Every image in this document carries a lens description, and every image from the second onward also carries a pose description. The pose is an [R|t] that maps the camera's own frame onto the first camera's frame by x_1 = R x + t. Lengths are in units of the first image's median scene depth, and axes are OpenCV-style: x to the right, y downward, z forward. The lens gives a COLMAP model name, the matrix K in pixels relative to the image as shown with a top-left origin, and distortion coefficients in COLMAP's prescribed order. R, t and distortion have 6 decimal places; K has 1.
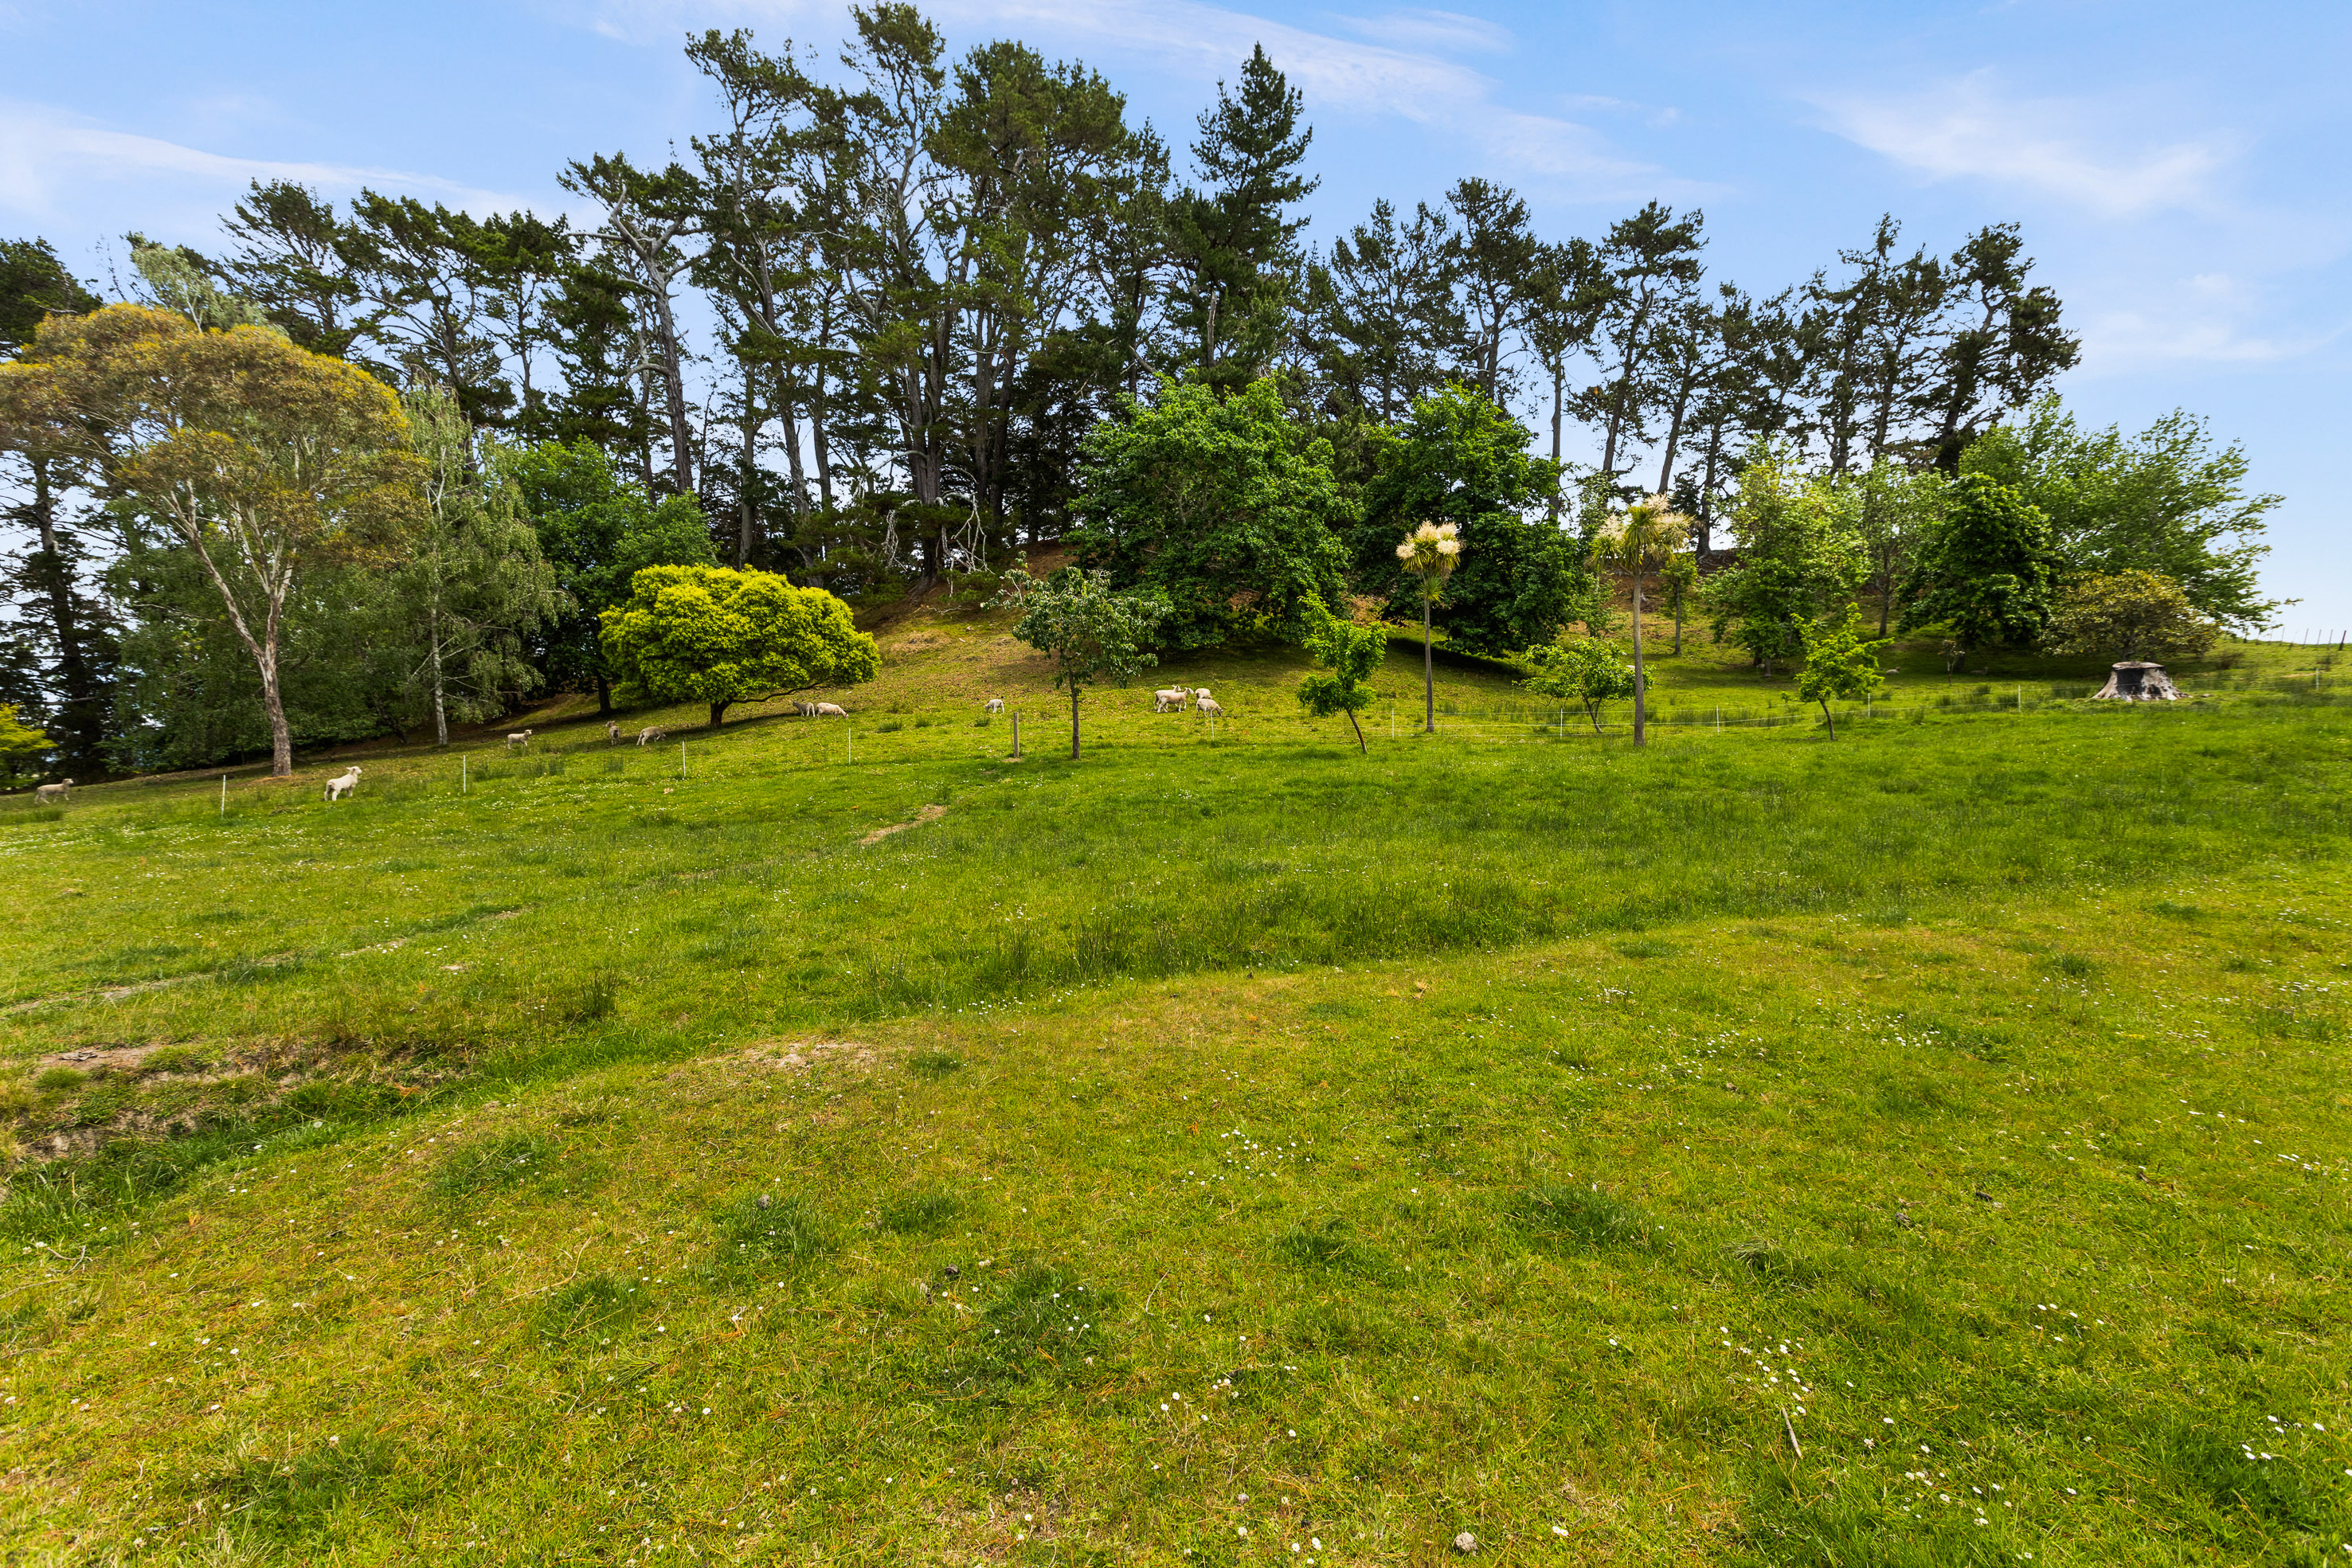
lens RADIAL K [[1057.5, 0, 1171.4], [0, 1057.5, 750.5], [0, 0, 1]] dist [0.000268, -0.000204]
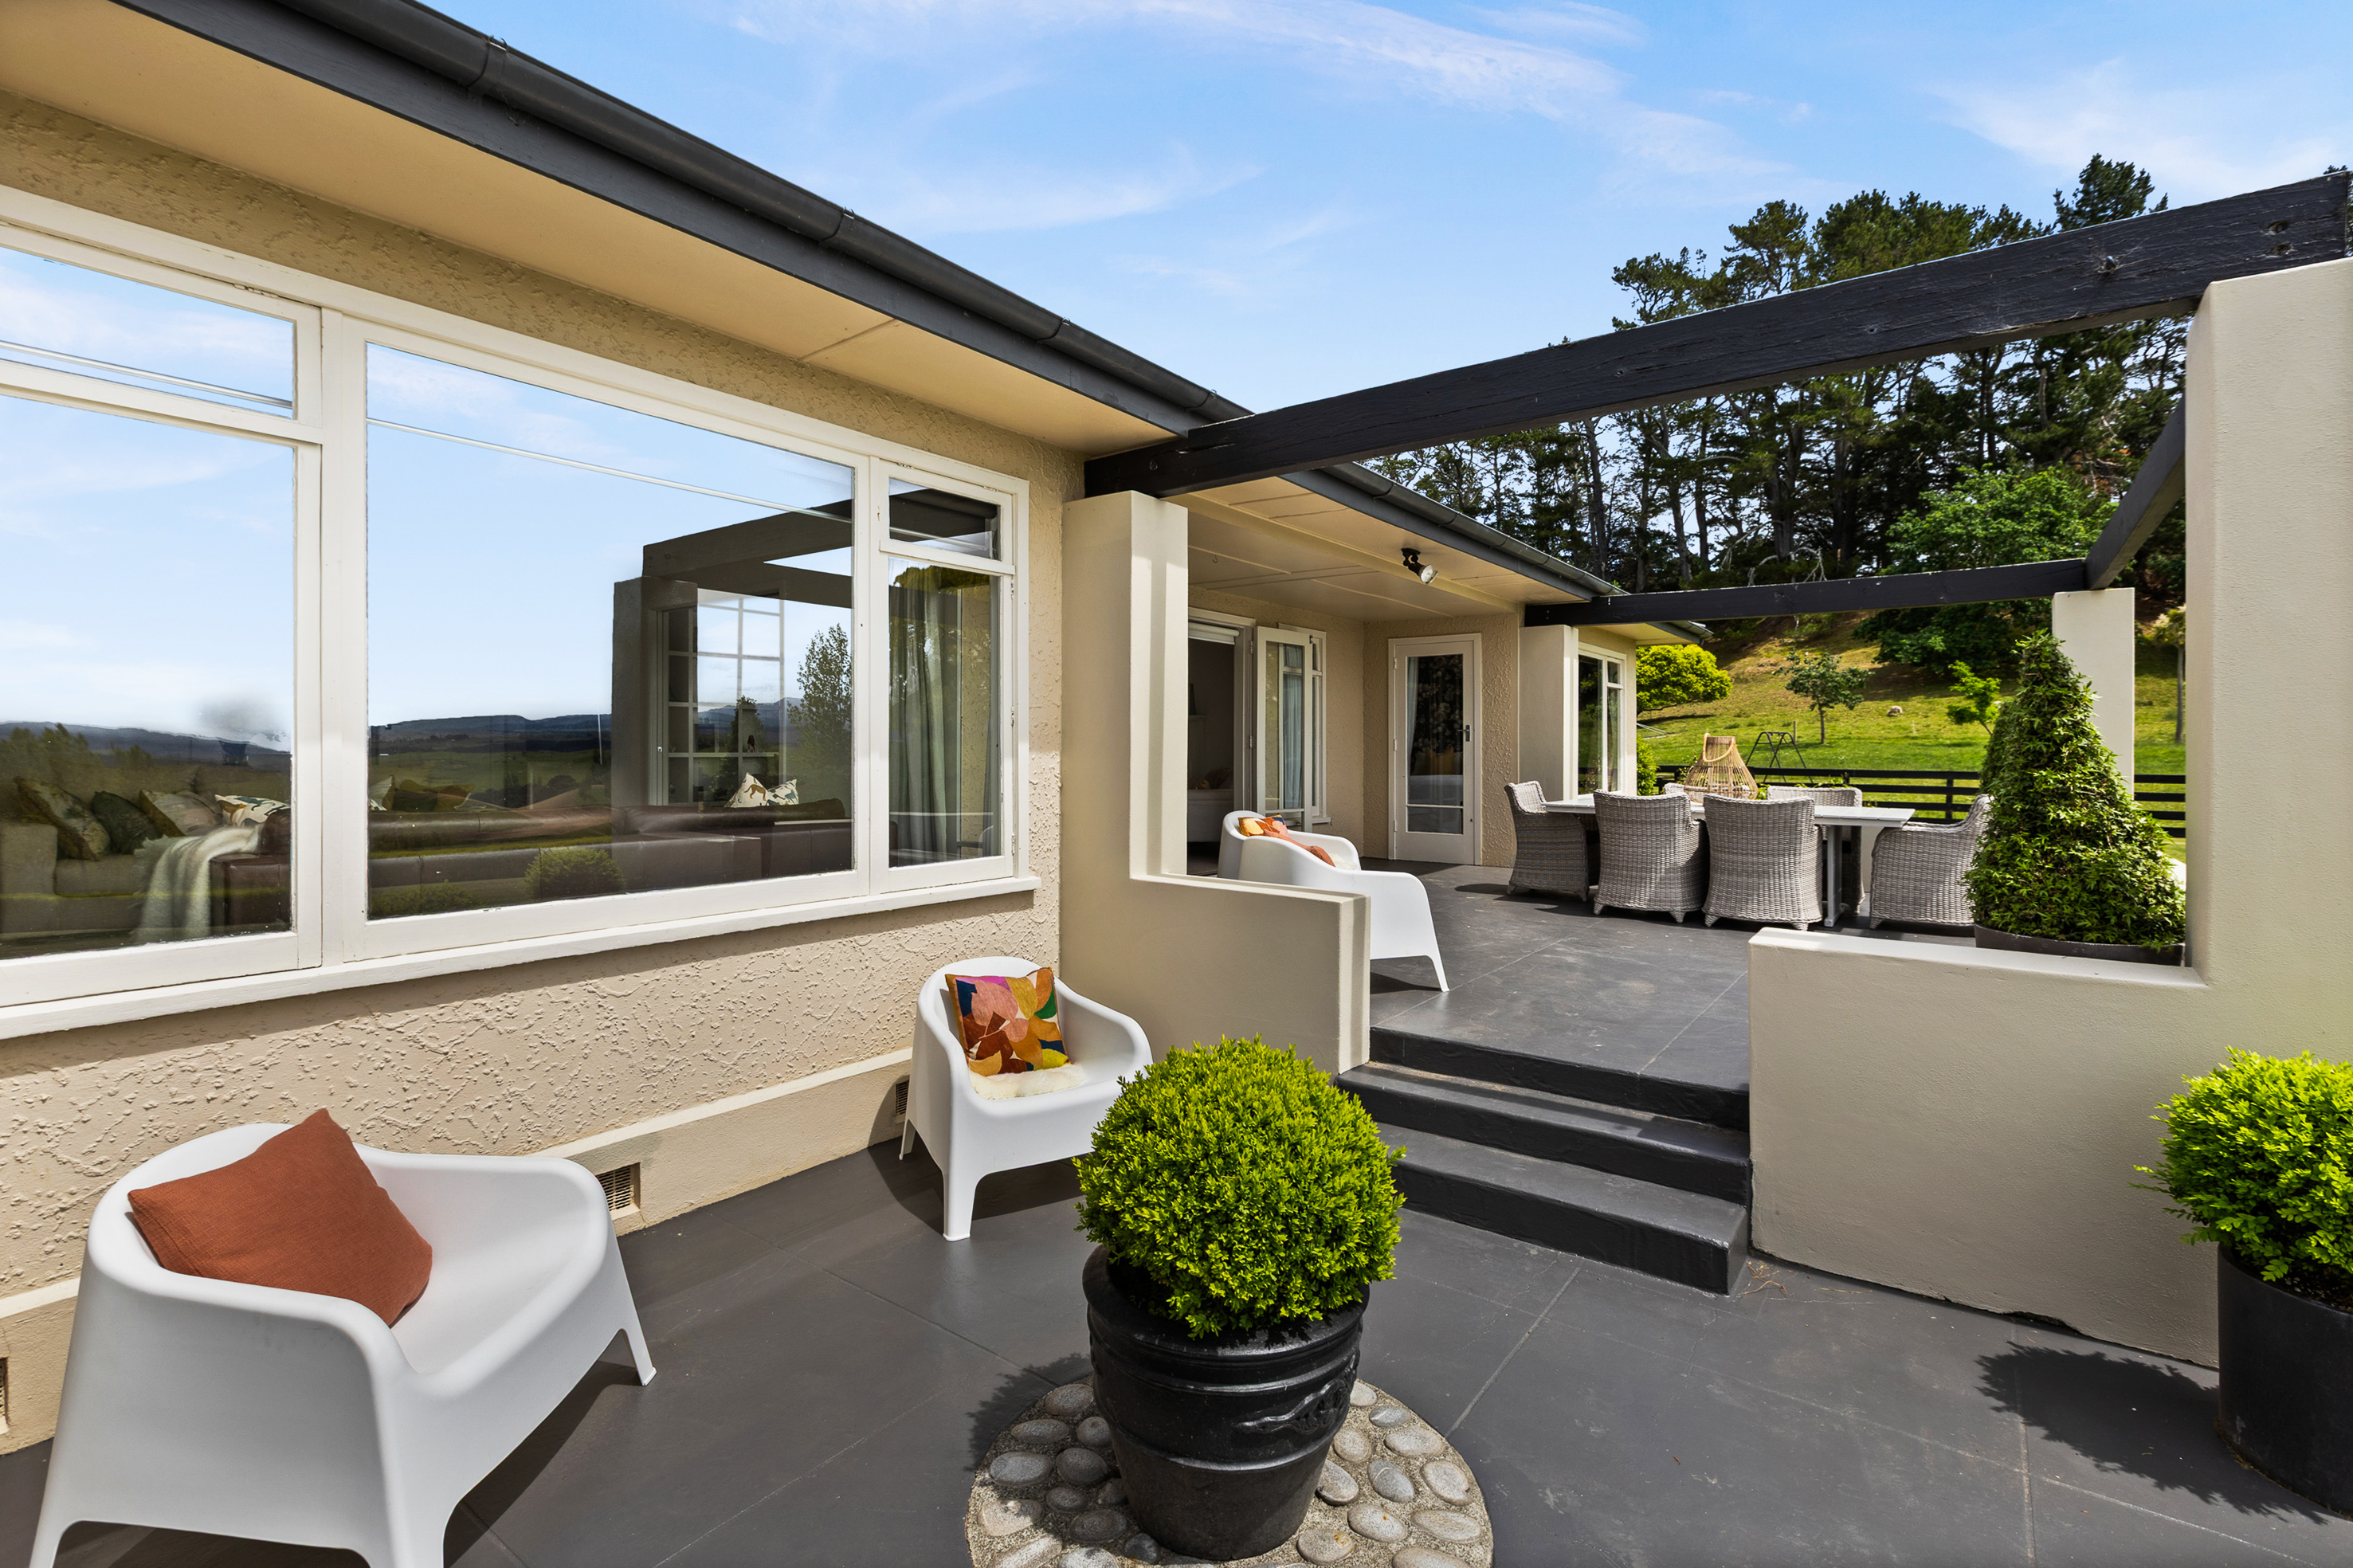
lens RADIAL K [[1058.0, 0, 1171.9], [0, 1058.0, 750.5], [0, 0, 1]] dist [0.000268, -0.000204]
pose [[0.711867, 0.028069, -0.701753, 0.145720], [-0.019408, 0.999606, 0.020295, 0.001313], [0.702046, -0.000828, 0.712131, -0.438070]]
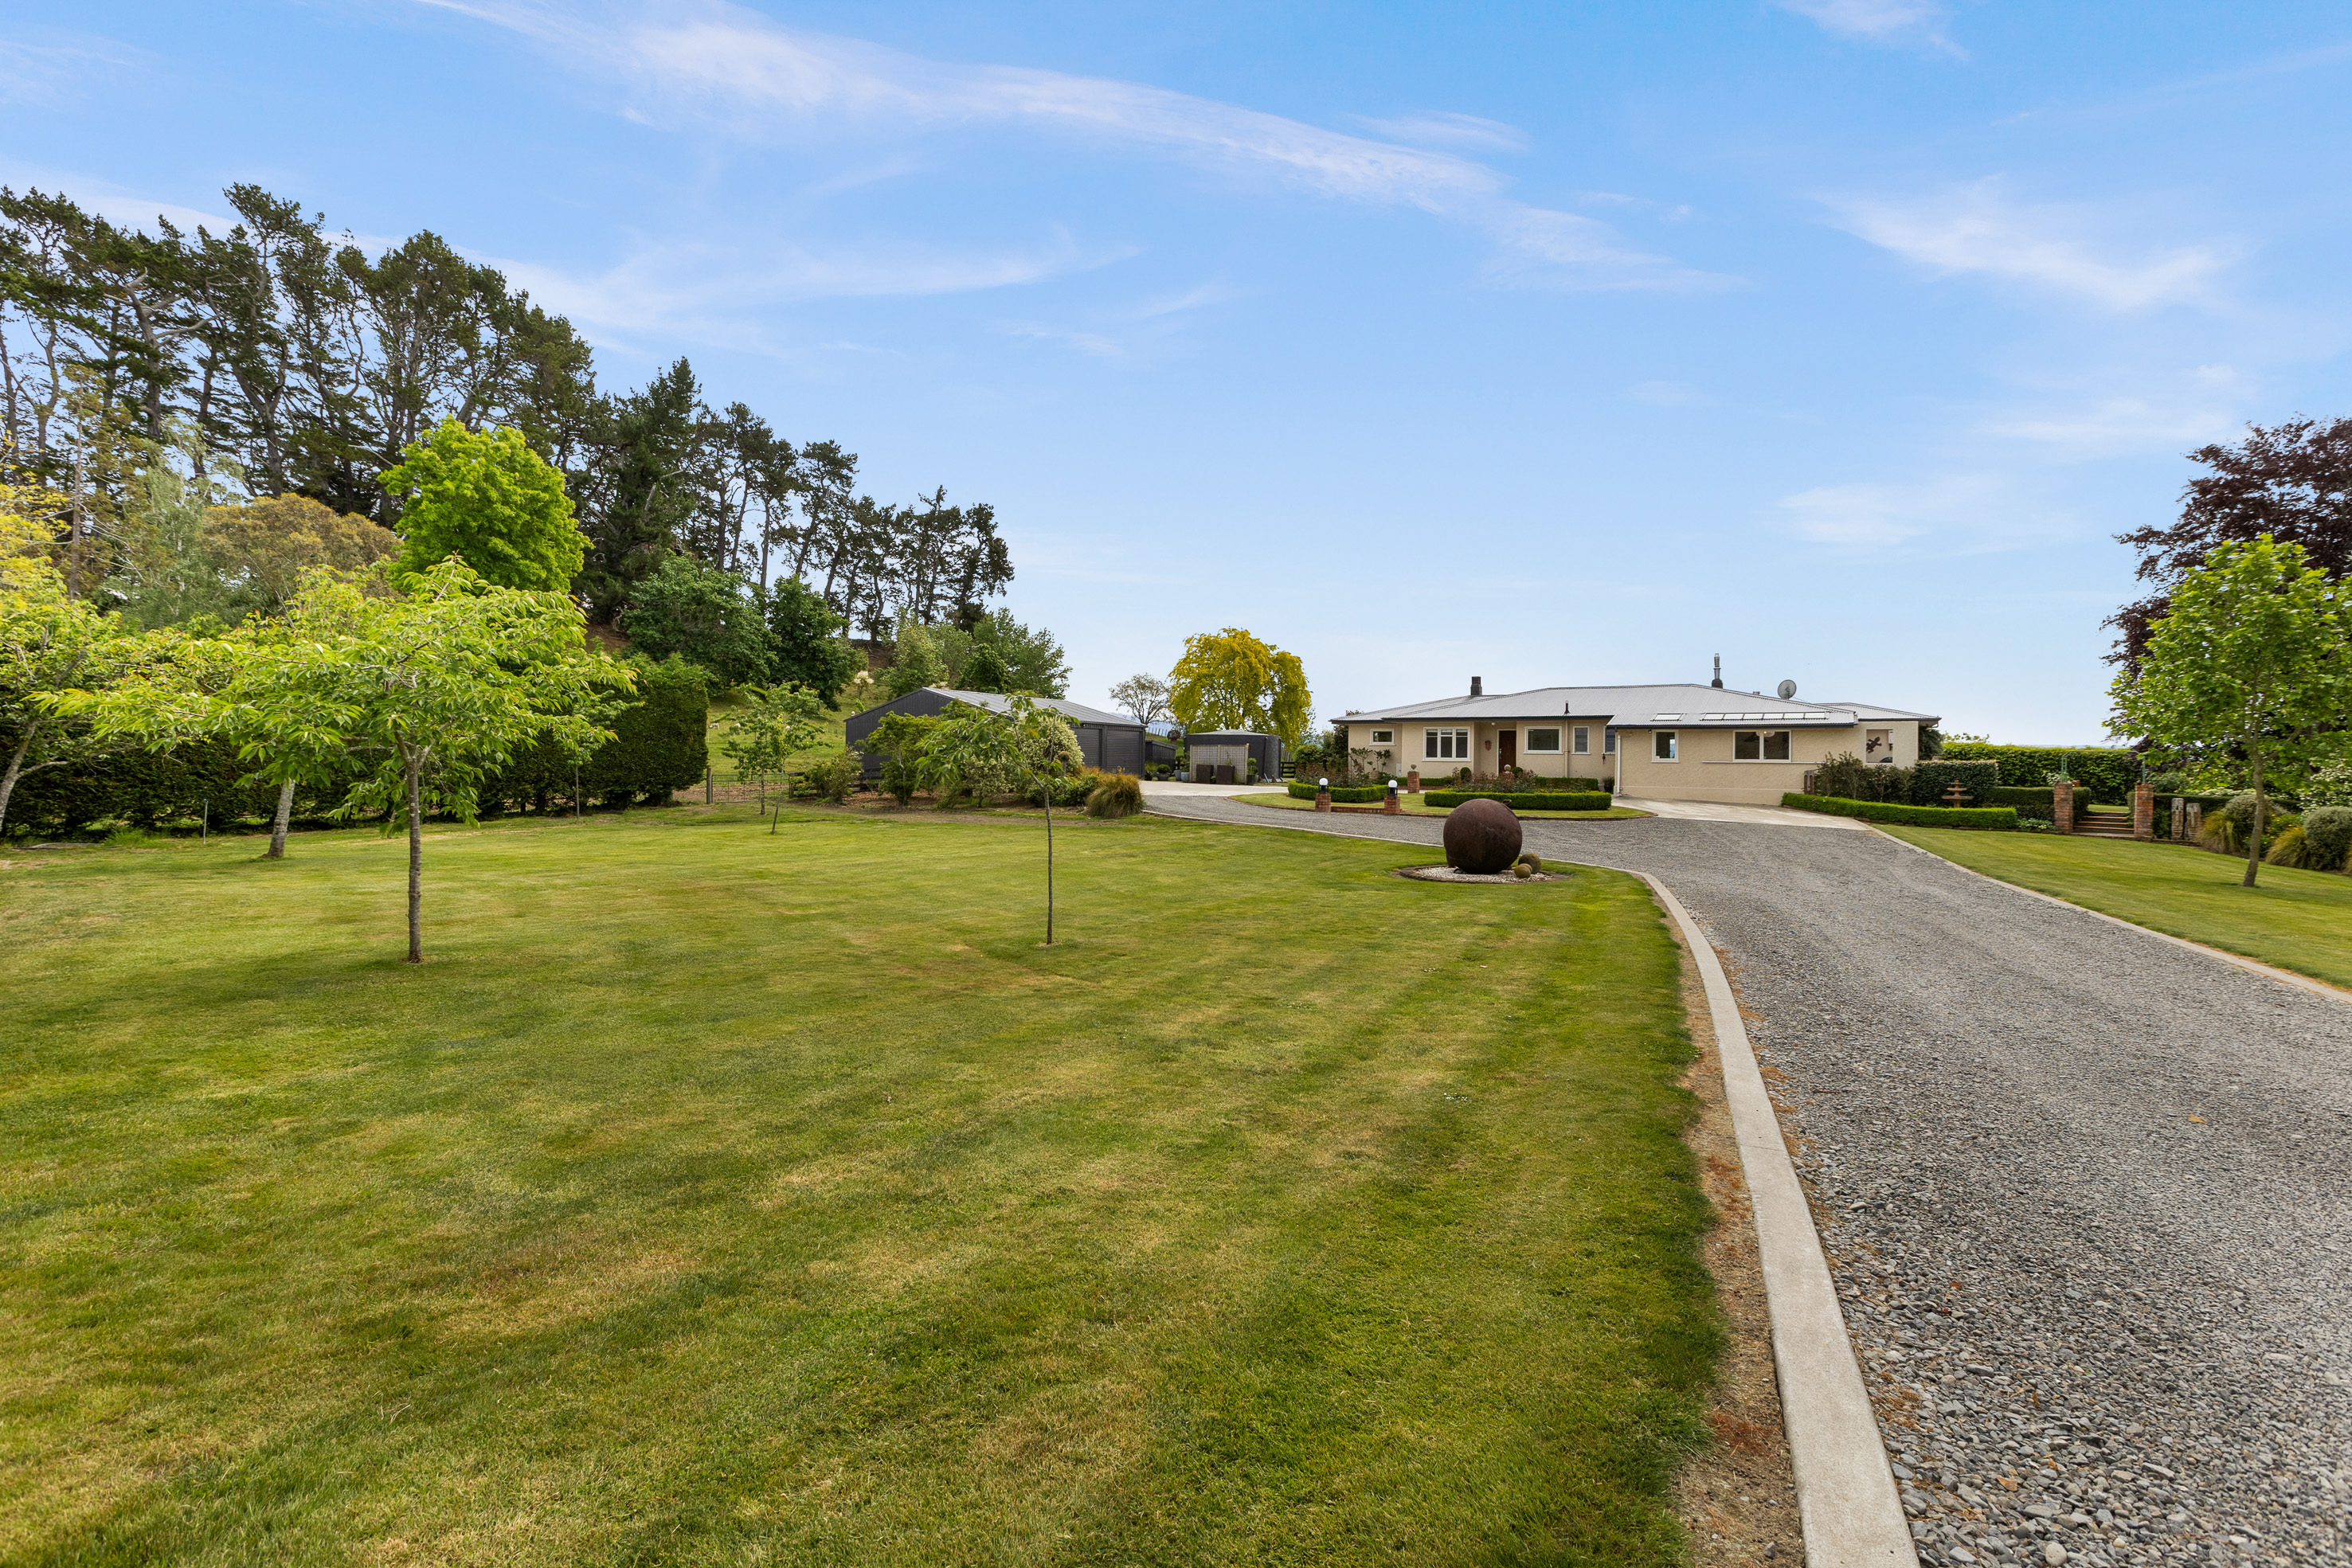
lens RADIAL K [[1057.5, 0, 1171.4], [0, 1057.5, 750.5], [0, 0, 1]] dist [0.000268, -0.000204]
pose [[0.633871, 0.035960, 0.772602, -0.563182], [-0.028446, 0.999327, -0.023175, 0.019849], [-0.772915, -0.007288, 0.634467, -0.589228]]
